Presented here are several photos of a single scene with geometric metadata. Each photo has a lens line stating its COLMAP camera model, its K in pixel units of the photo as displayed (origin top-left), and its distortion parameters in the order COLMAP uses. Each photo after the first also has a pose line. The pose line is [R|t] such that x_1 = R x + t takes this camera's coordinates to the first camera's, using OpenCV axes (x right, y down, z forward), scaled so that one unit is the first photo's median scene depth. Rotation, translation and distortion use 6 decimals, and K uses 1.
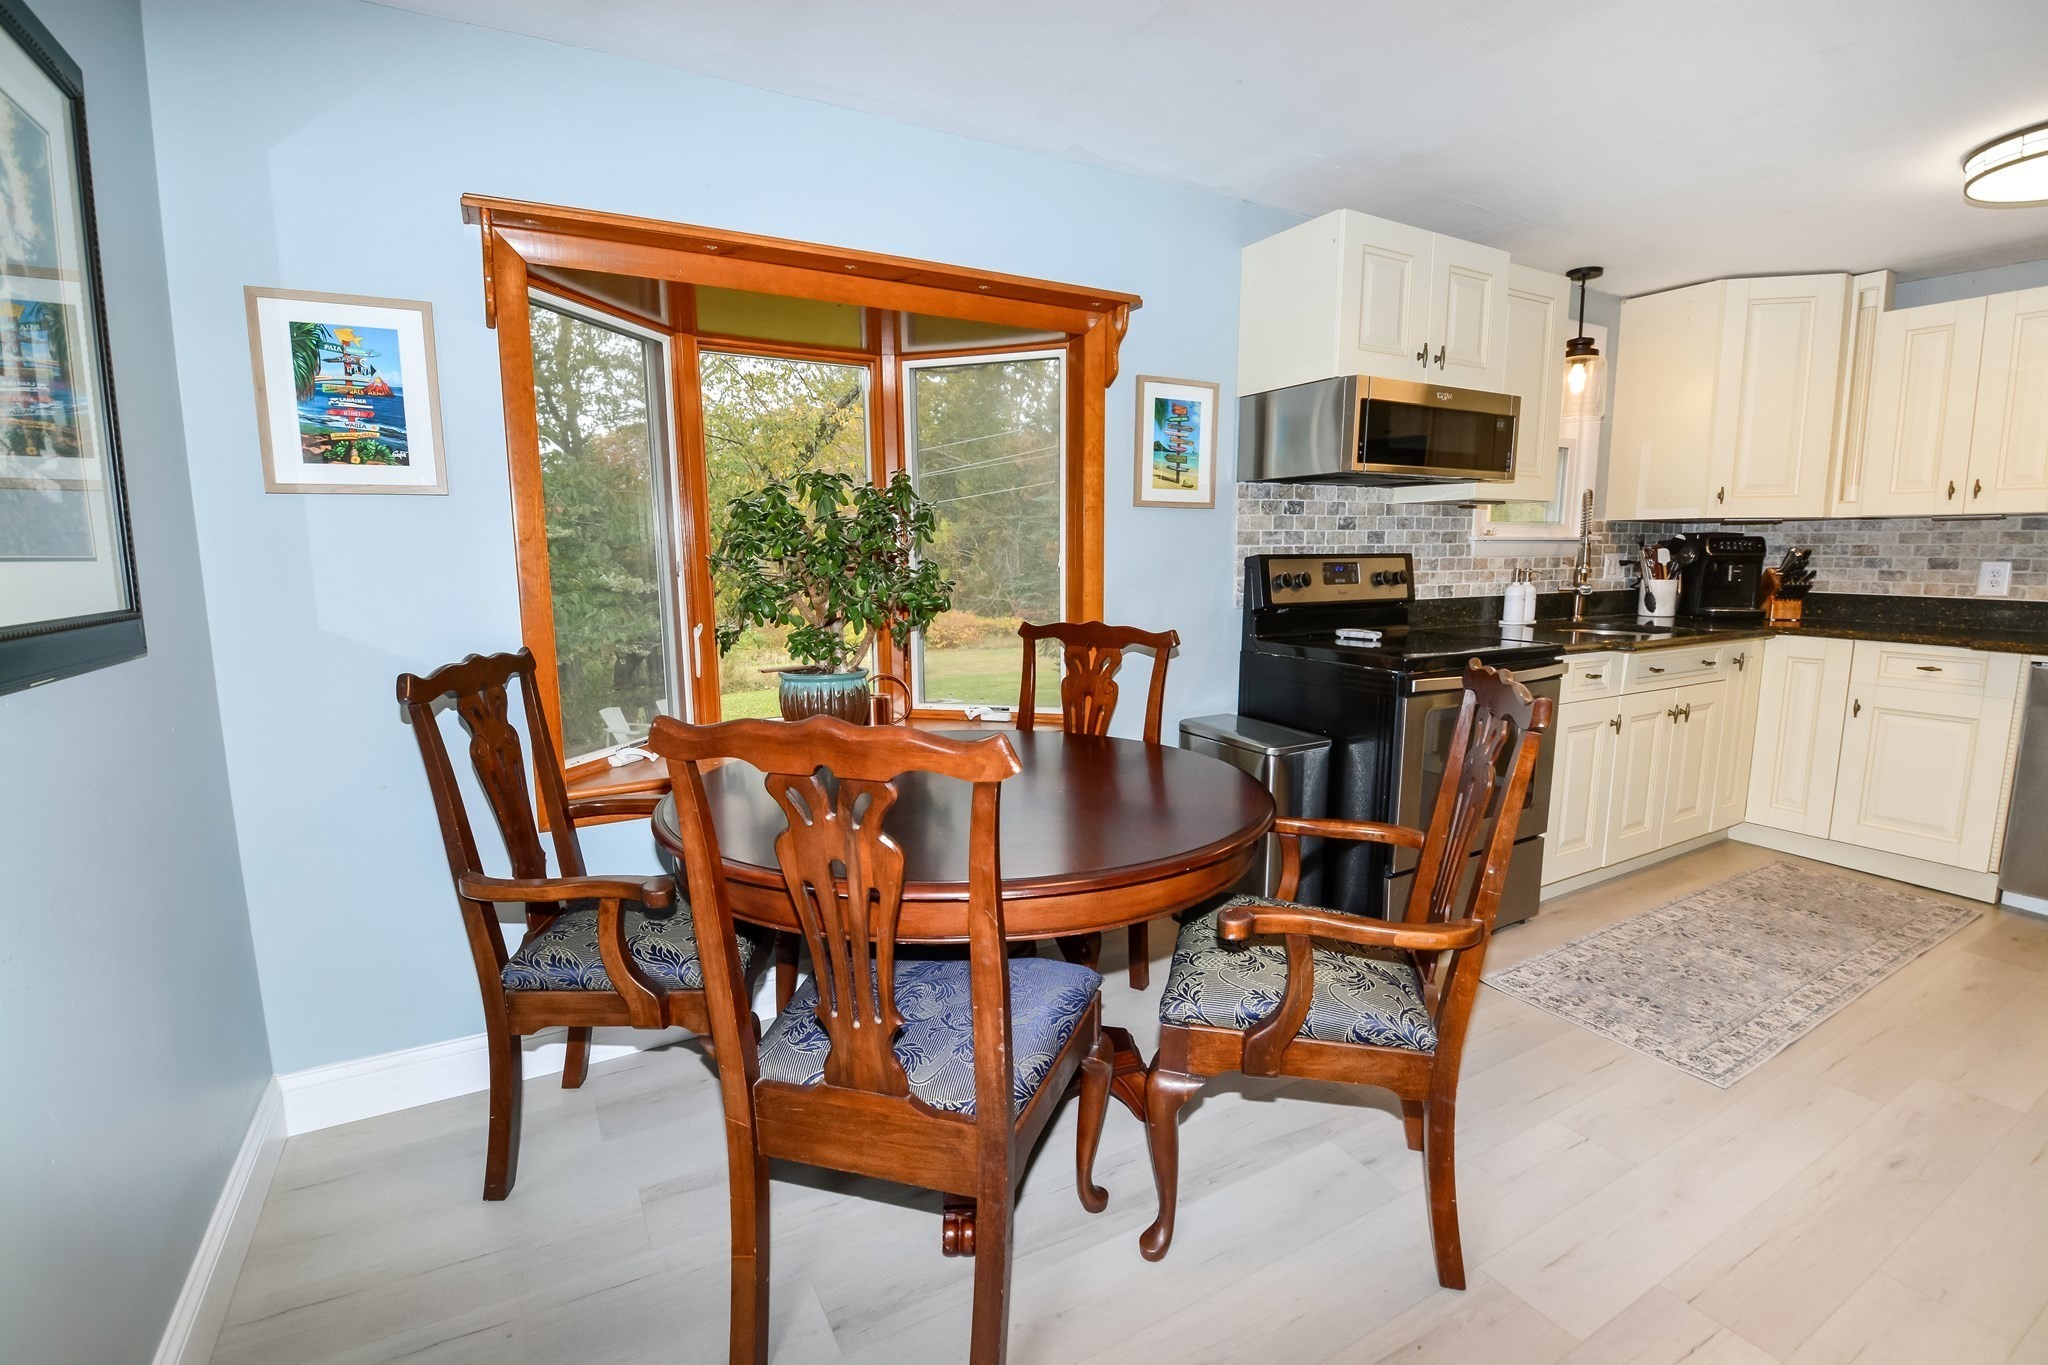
lens RADIAL K [[978.6, 0, 1028.9], [0, 978.6, 684.8], [0, 0, 1]] dist [-0.000784, -0.015648]
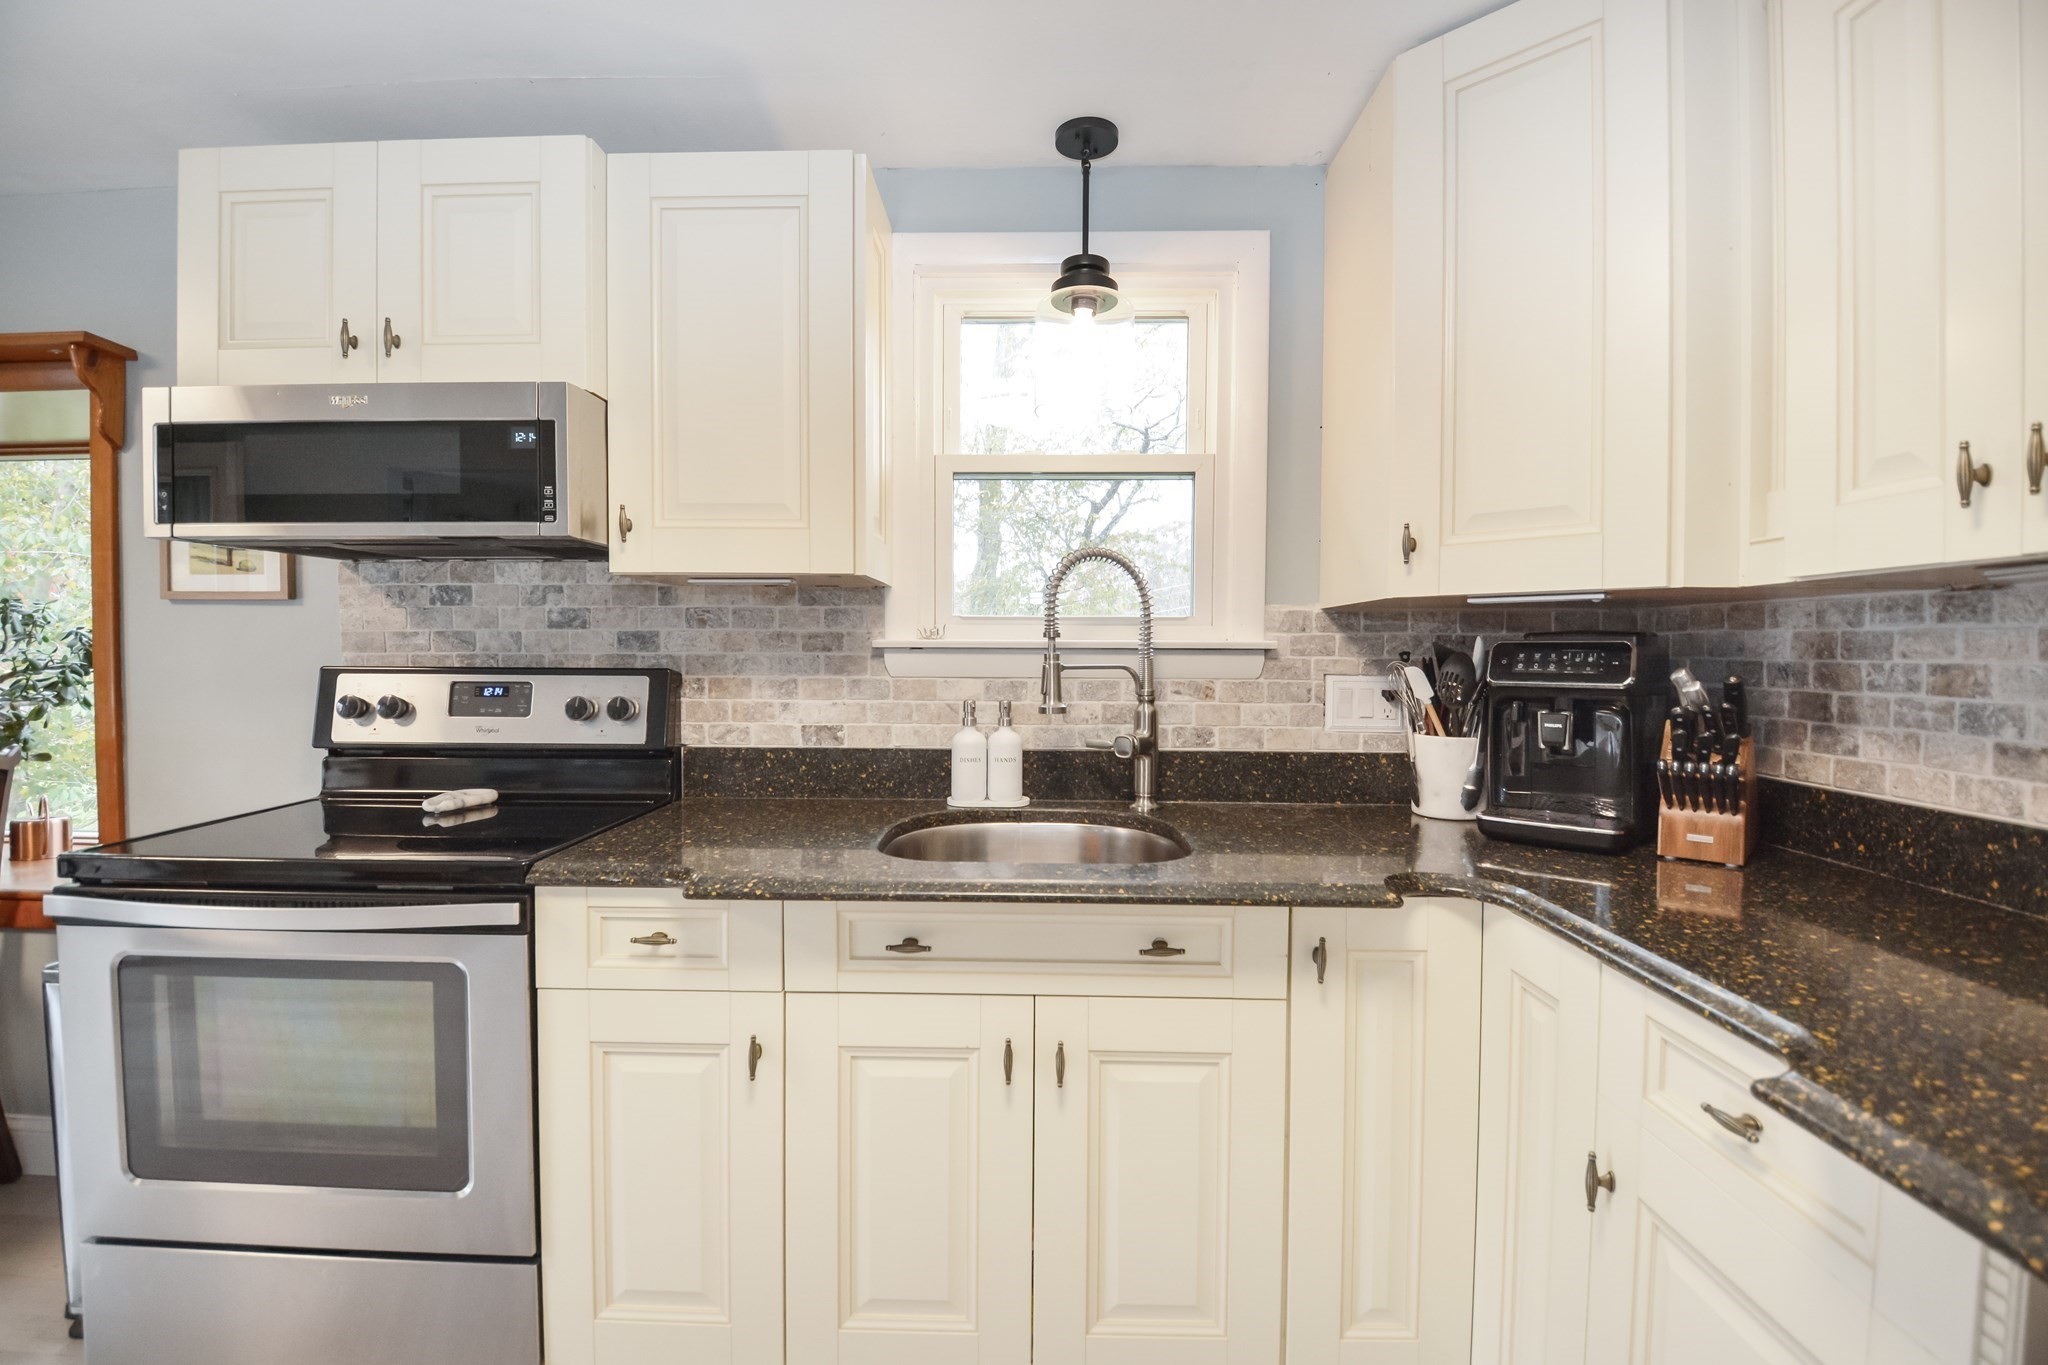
lens RADIAL K [[978.6, 0, 1033.8], [0, 978.6, 671.3], [0, 0, 1]] dist [-0.000784, -0.015648]
pose [[0.835313, 0.018412, -0.549466, 0.930562], [-0.087307, 0.991199, -0.099512, -0.096339], [0.542798, 0.131096, 0.829569, 0.653829]]
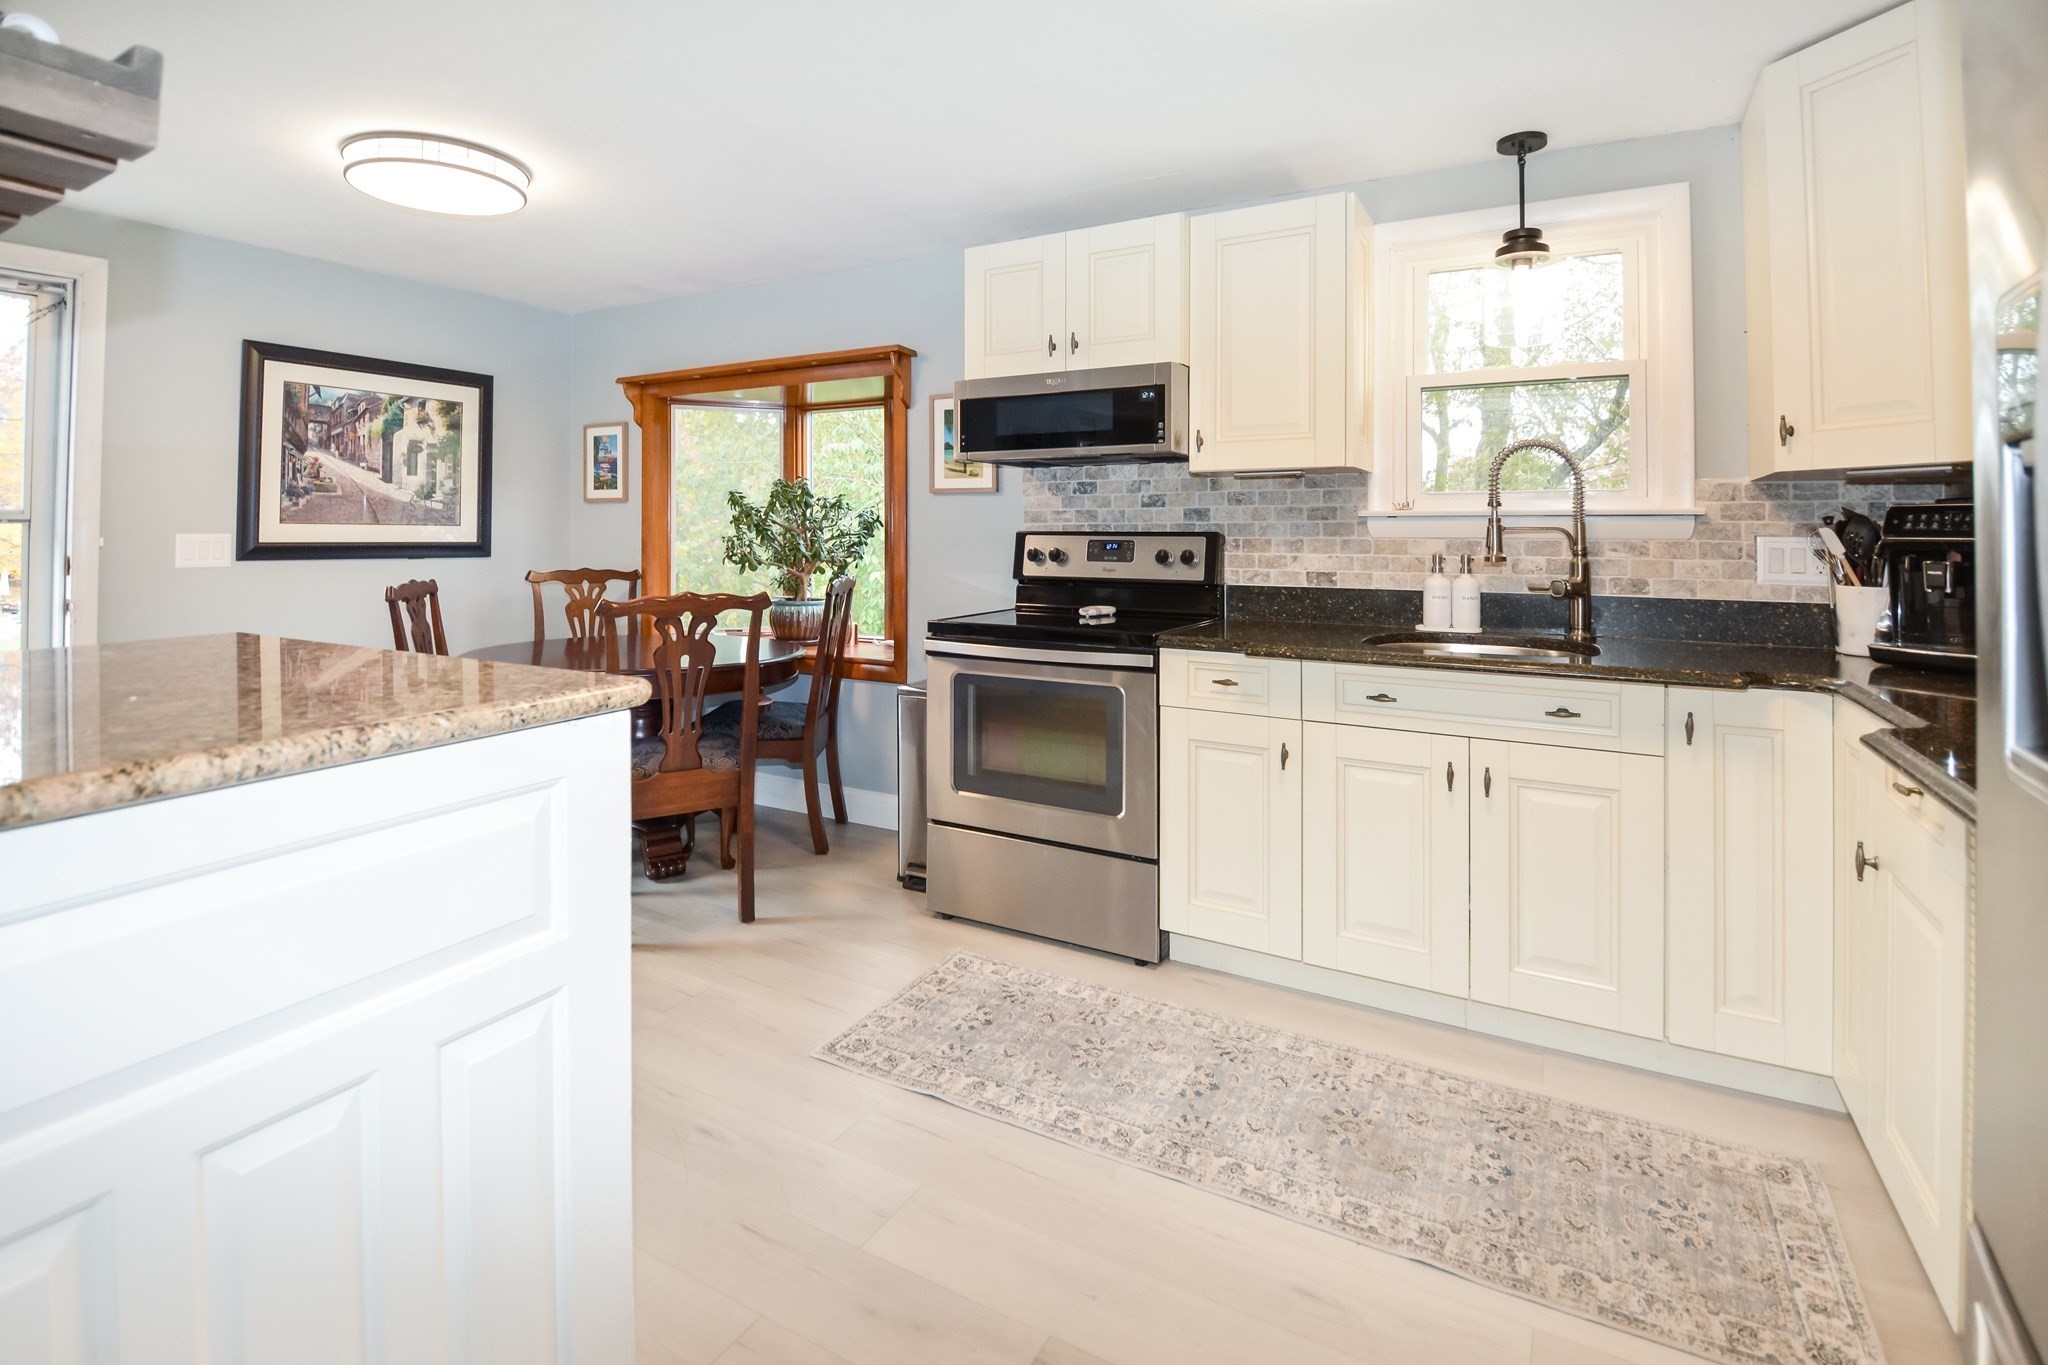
lens RADIAL K [[978.6, 0, 1007.6], [0, 978.6, 536.0], [0, 0, 1]] dist [-0.000784, -0.015648]
pose [[0.460513, 0.006670, -0.887628, 1.138594], [-0.134023, 0.989031, -0.062101, -0.050384], [0.877477, 0.147560, 0.456355, 0.436100]]
